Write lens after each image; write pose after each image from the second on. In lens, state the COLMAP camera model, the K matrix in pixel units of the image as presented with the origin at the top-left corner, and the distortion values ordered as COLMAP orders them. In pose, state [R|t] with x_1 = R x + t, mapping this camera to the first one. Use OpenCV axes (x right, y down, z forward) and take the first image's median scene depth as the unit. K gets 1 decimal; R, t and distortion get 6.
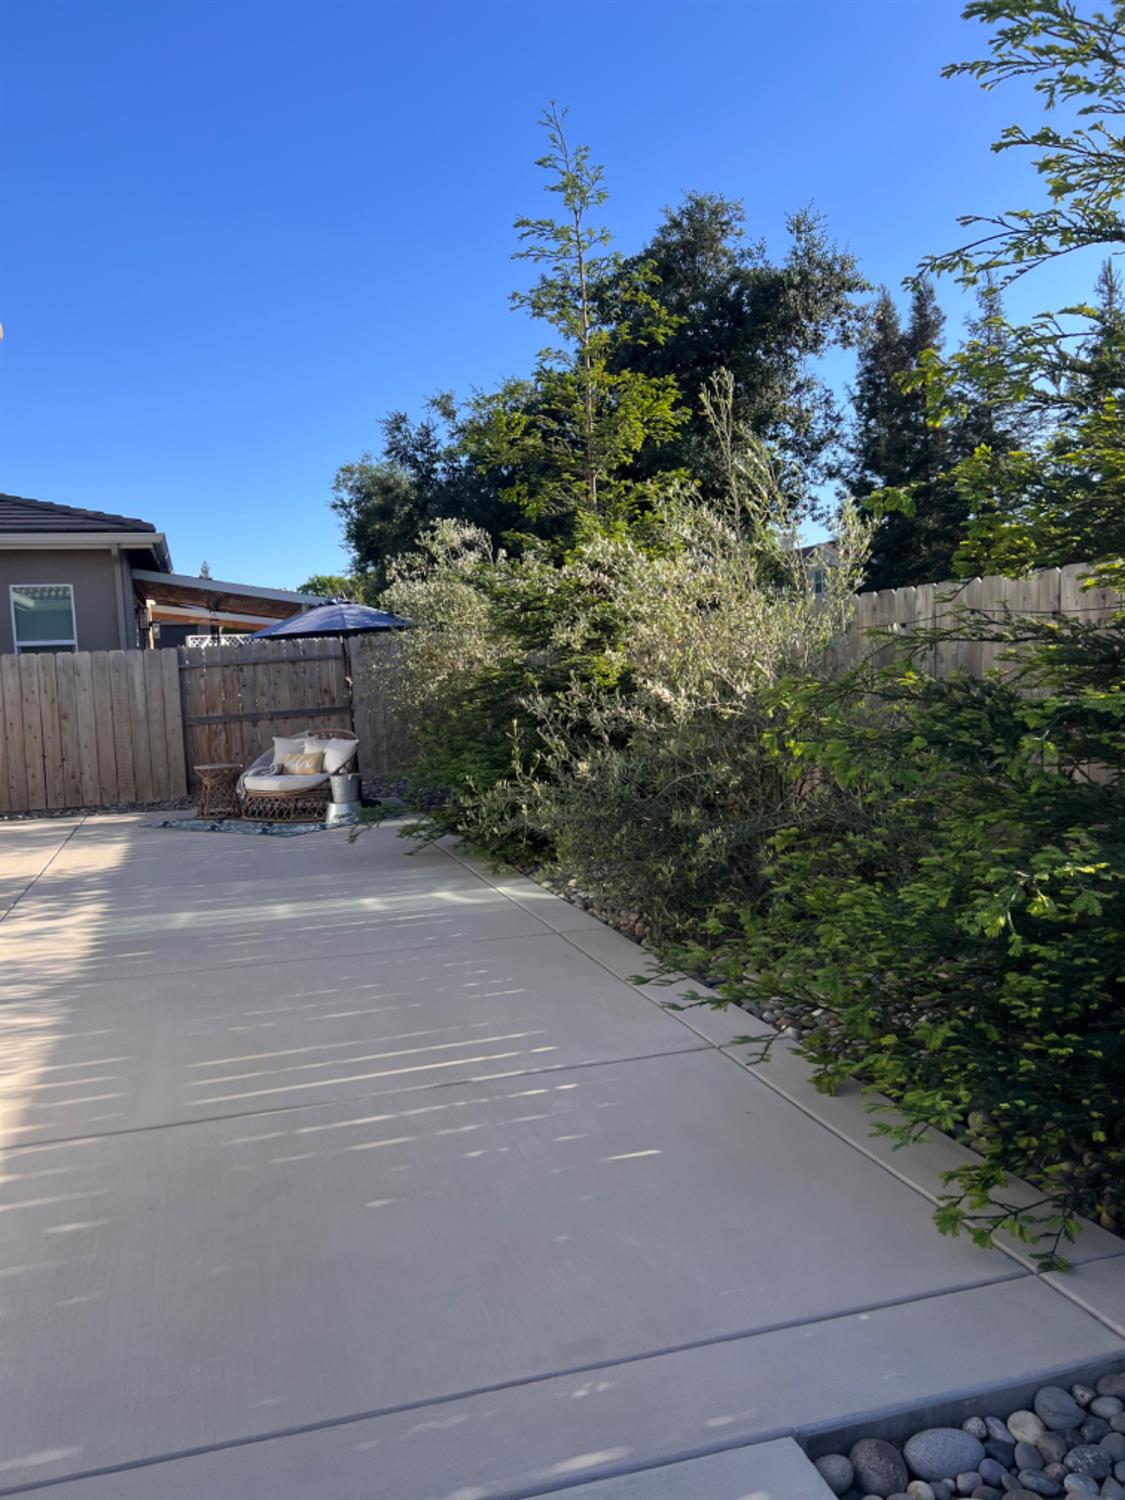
lens RADIAL K [[1127.3, 0, 562.5], [0, 1127.3, 750.0], [0, 0, 1]] dist [0.068538, -0.093030]
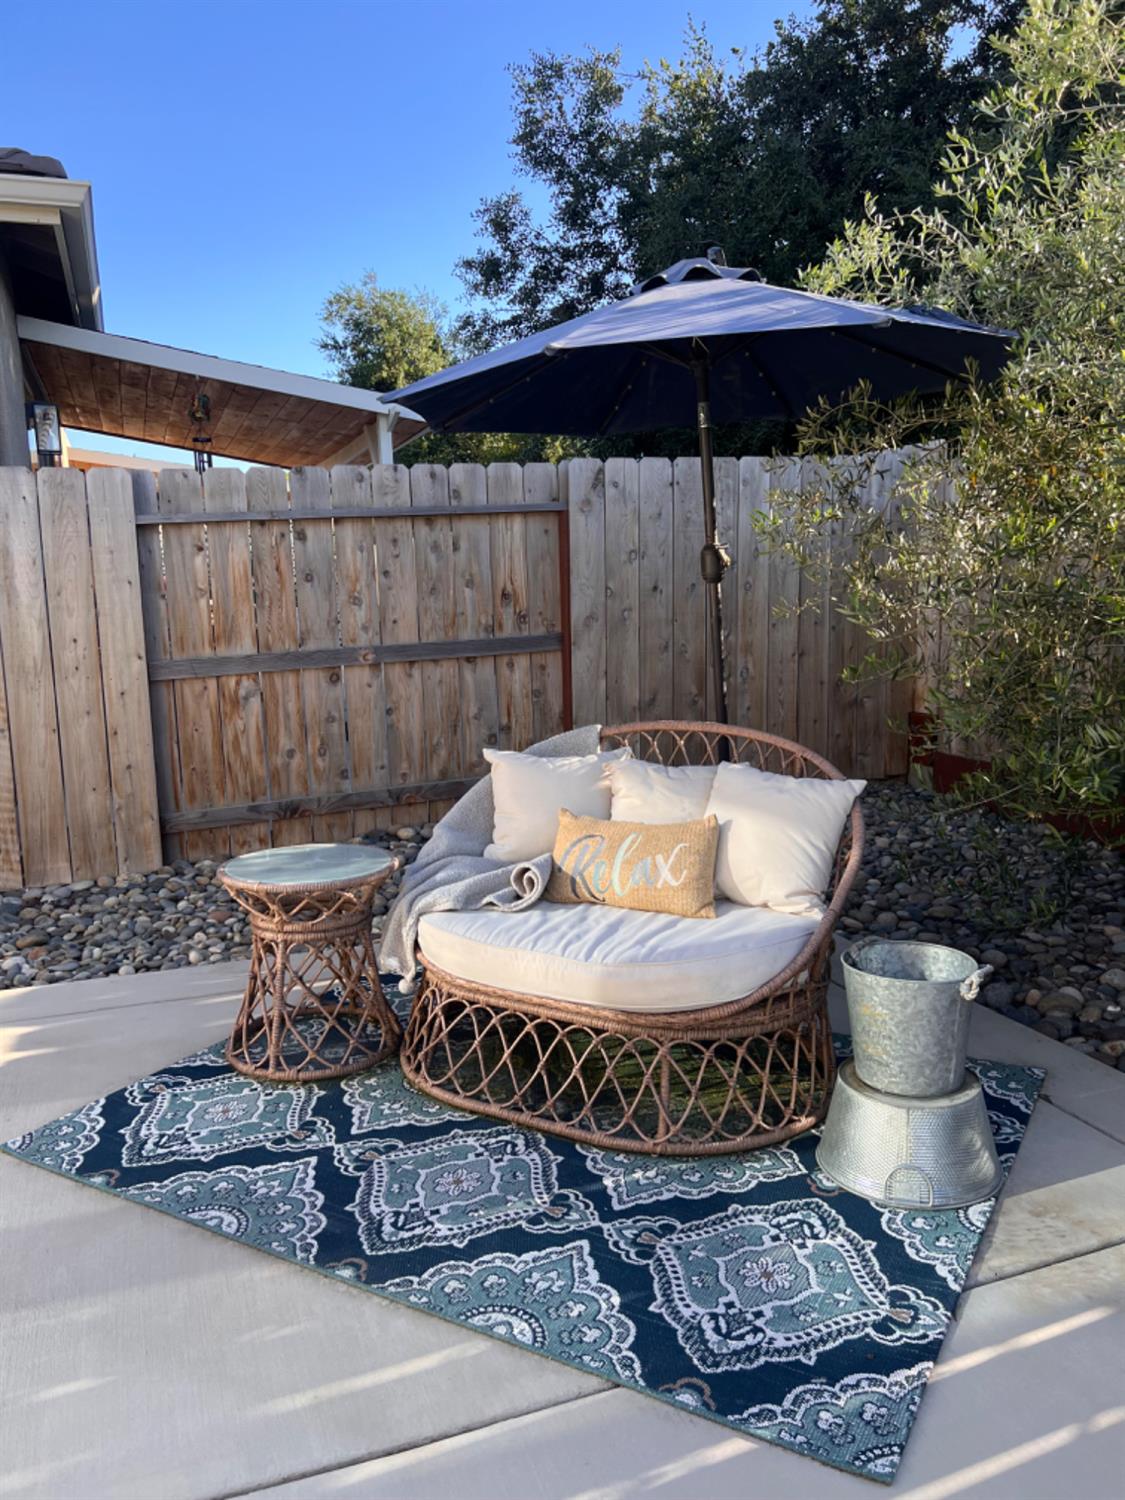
lens RADIAL K [[1127.3, 0, 562.5], [0, 1127.3, 750.0], [0, 0, 1]] dist [0.068538, -0.093030]
pose [[0.998551, 0.009234, 0.053022, -0.213967], [-0.013202, 0.997098, 0.074979, -0.028160], [-0.052176, -0.075570, 0.995774, 0.606720]]
